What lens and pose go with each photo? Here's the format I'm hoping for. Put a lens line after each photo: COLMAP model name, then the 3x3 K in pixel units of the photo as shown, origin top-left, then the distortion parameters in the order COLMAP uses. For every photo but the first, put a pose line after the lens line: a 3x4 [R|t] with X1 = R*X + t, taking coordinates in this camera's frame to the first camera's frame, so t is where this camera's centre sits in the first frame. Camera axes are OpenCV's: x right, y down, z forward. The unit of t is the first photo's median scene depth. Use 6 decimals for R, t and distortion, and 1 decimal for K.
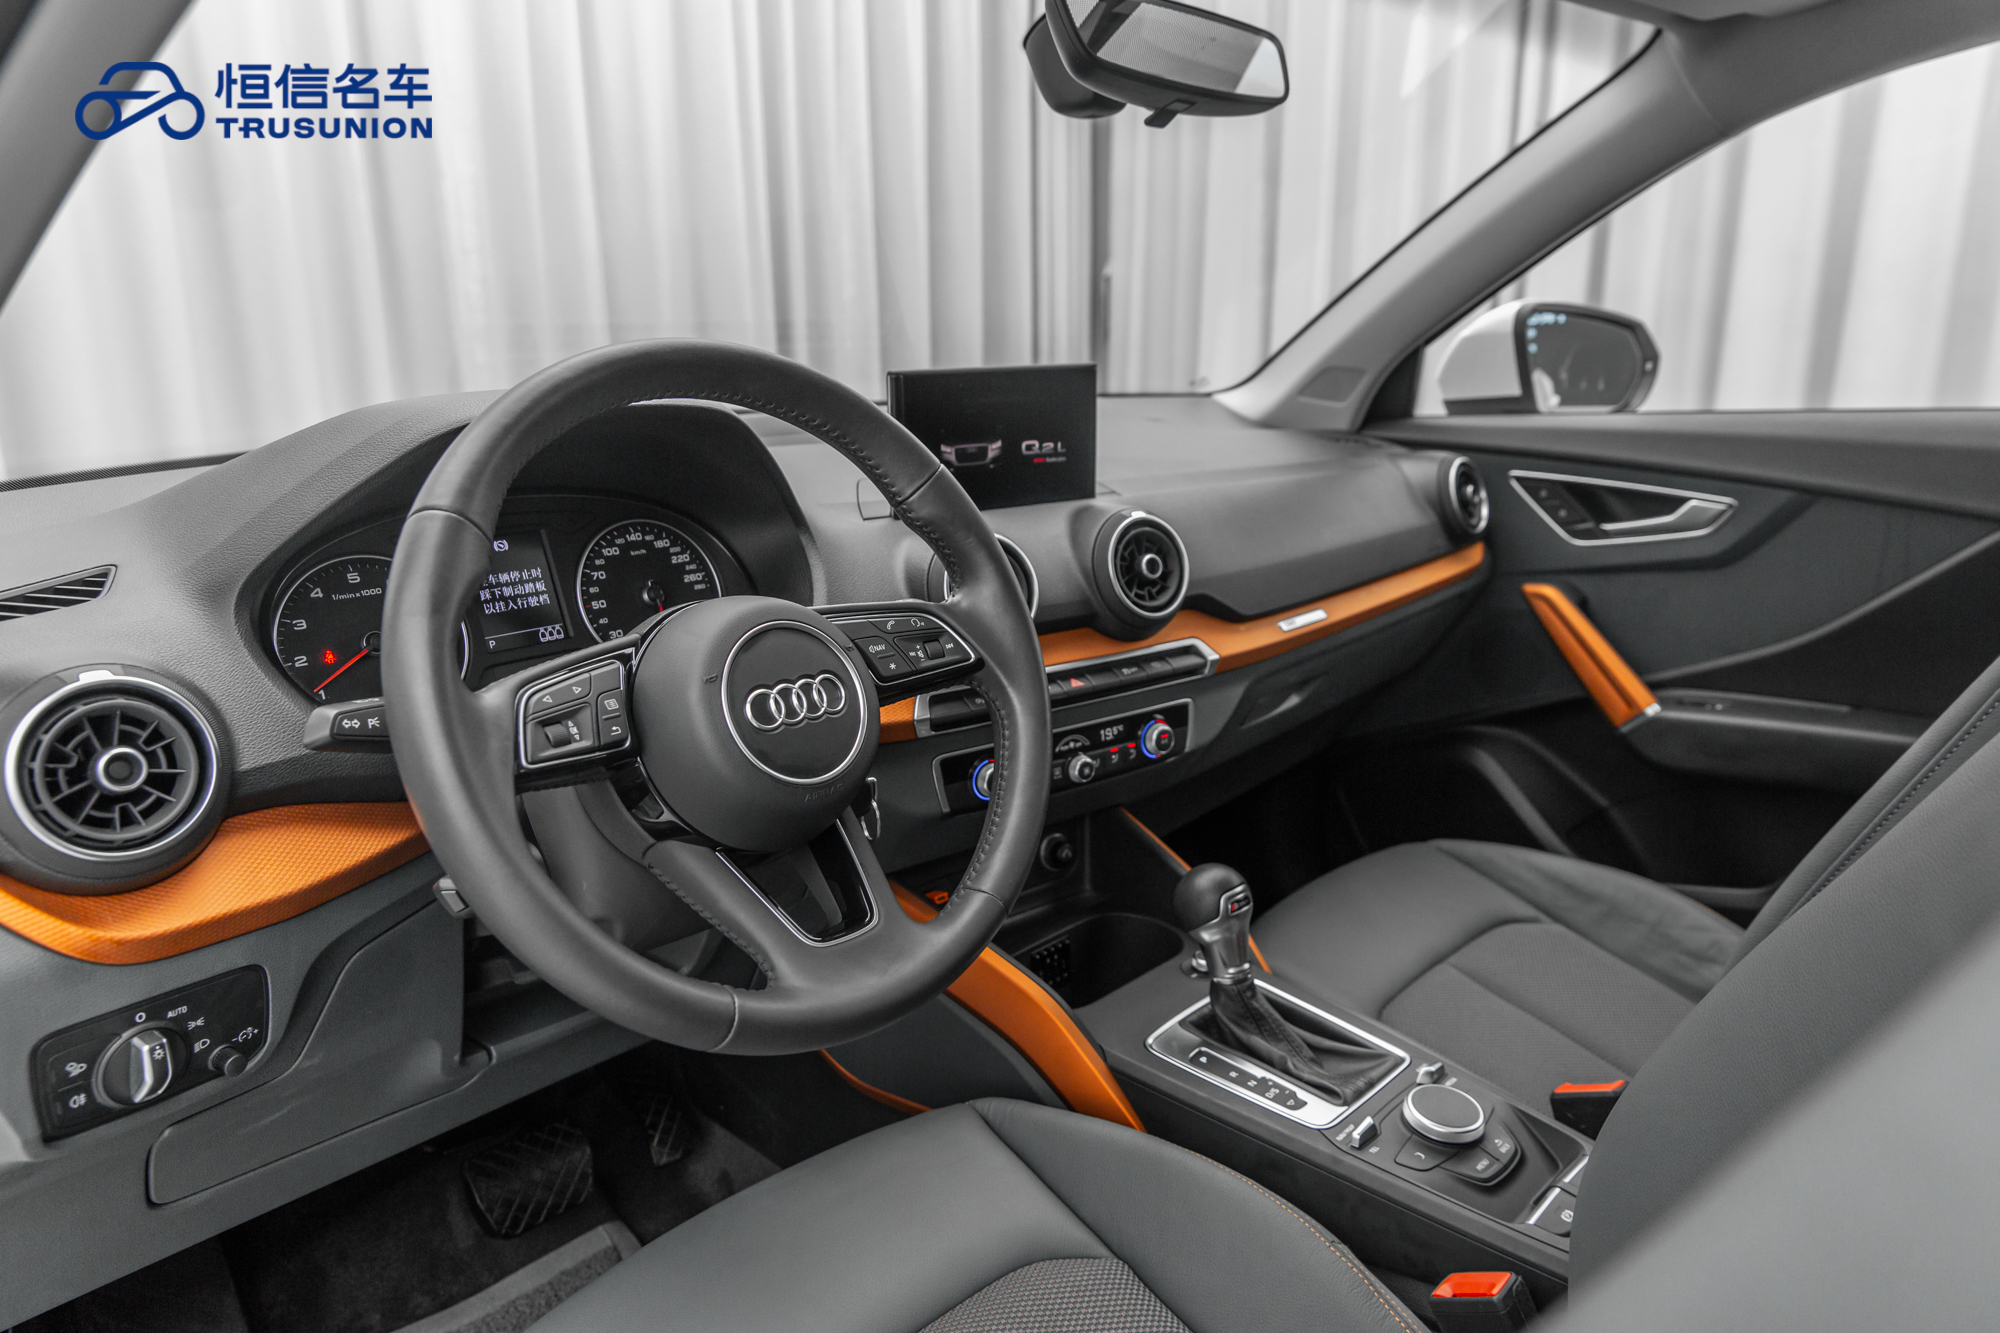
lens RADIAL K [[1336.2, 0, 1026.5], [0, 1336.2, 662.3], [0, 0, 1]] dist [-0.013550, -0.003358]
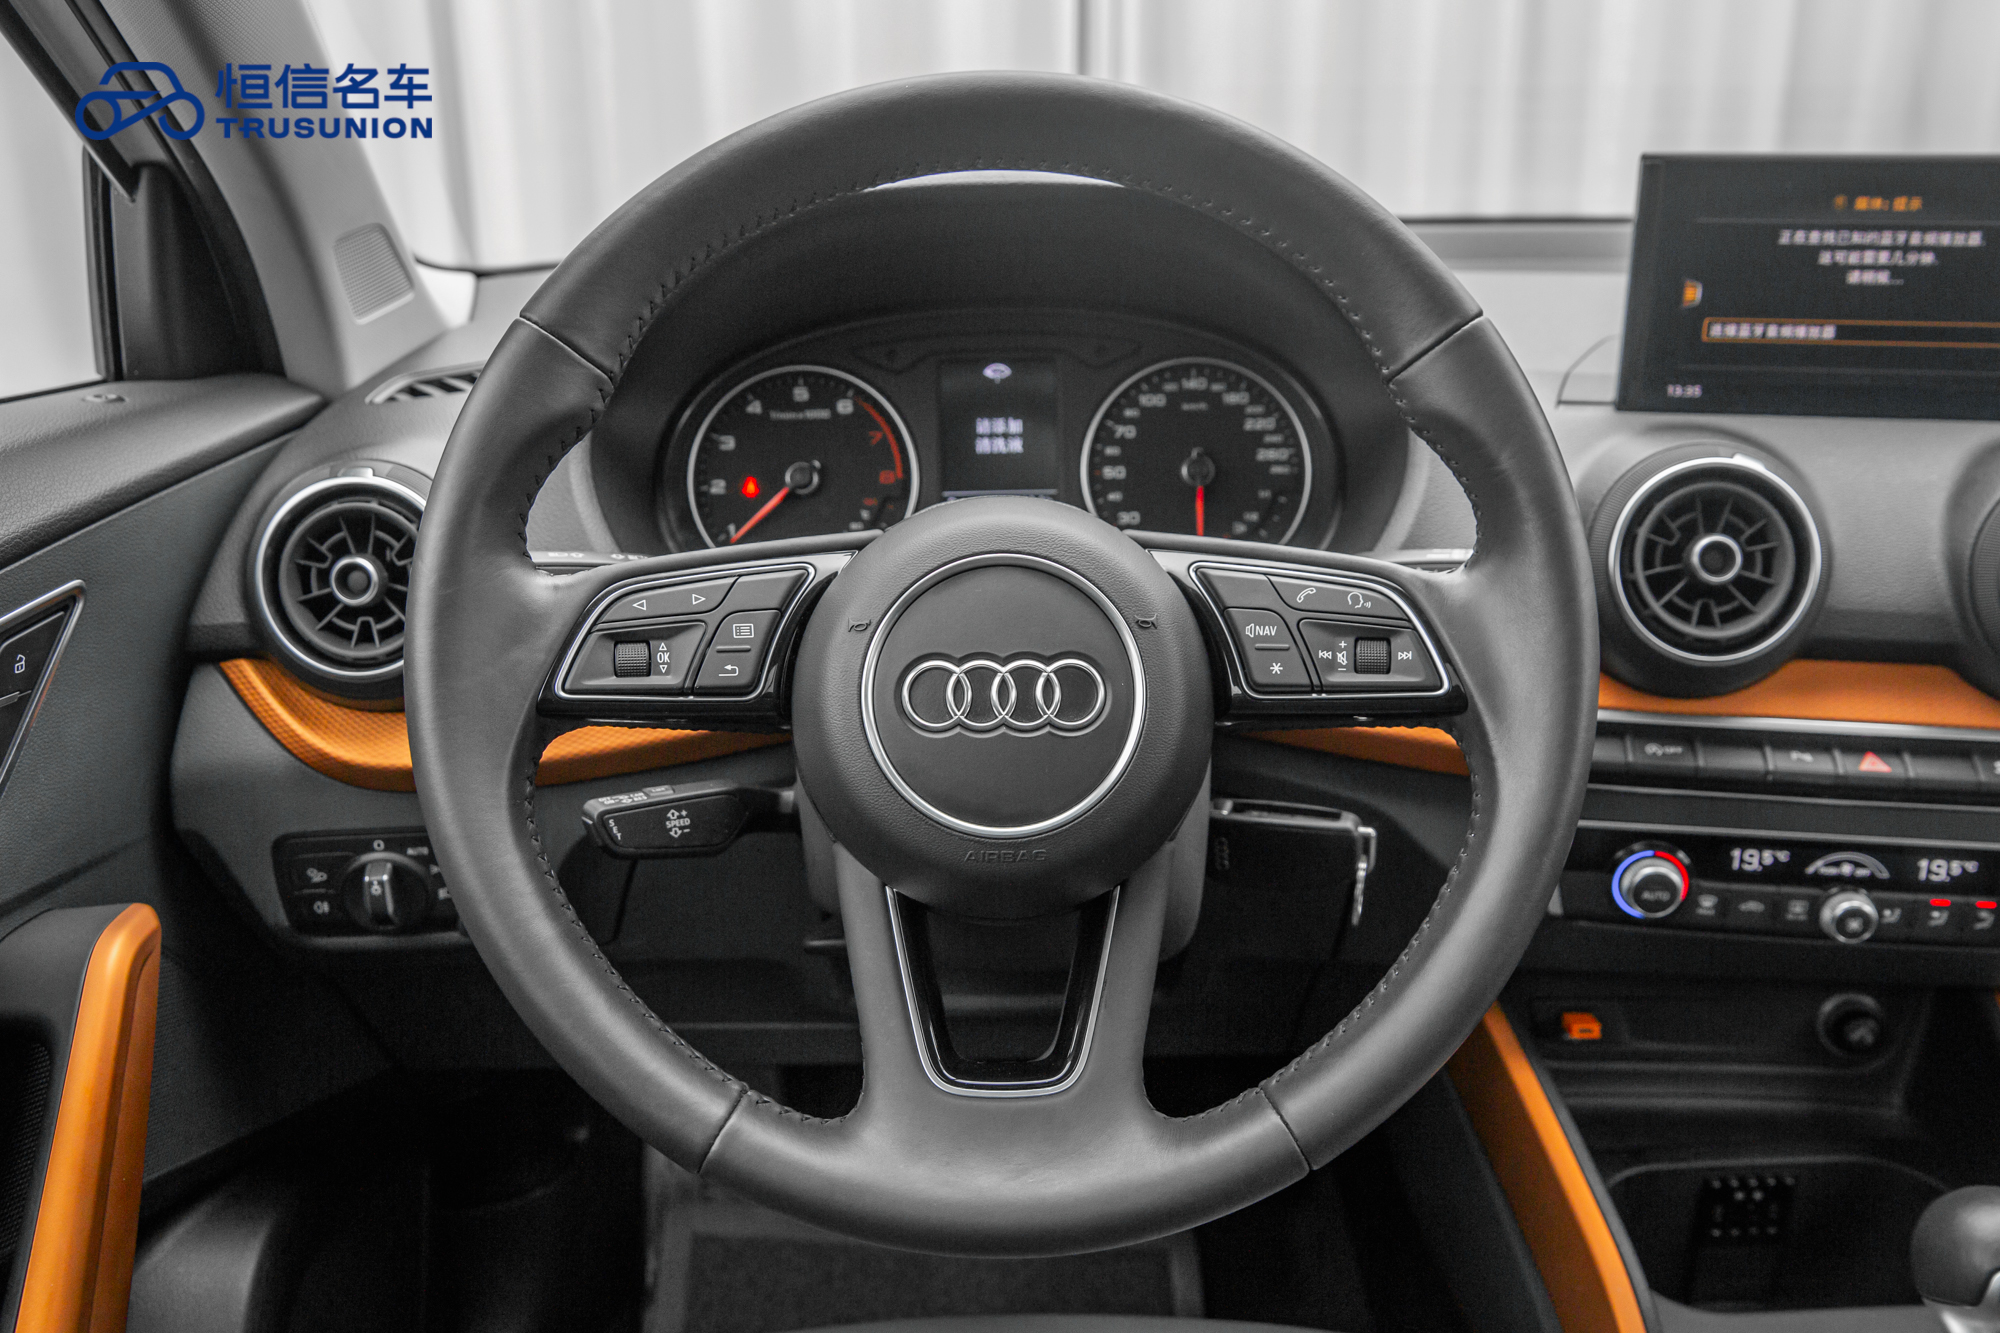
lens RADIAL K [[1504.4, 0, 1000.0], [0, 1504.4, 666.5], [0, 0, 1]] dist [-0.130862, 0.086255]
pose [[0.689256, 0.244761, -0.681923, 0.202126], [-0.168820, 0.969557, 0.177366, -0.073031], [0.704576, -0.007129, 0.709593, 0.384195]]
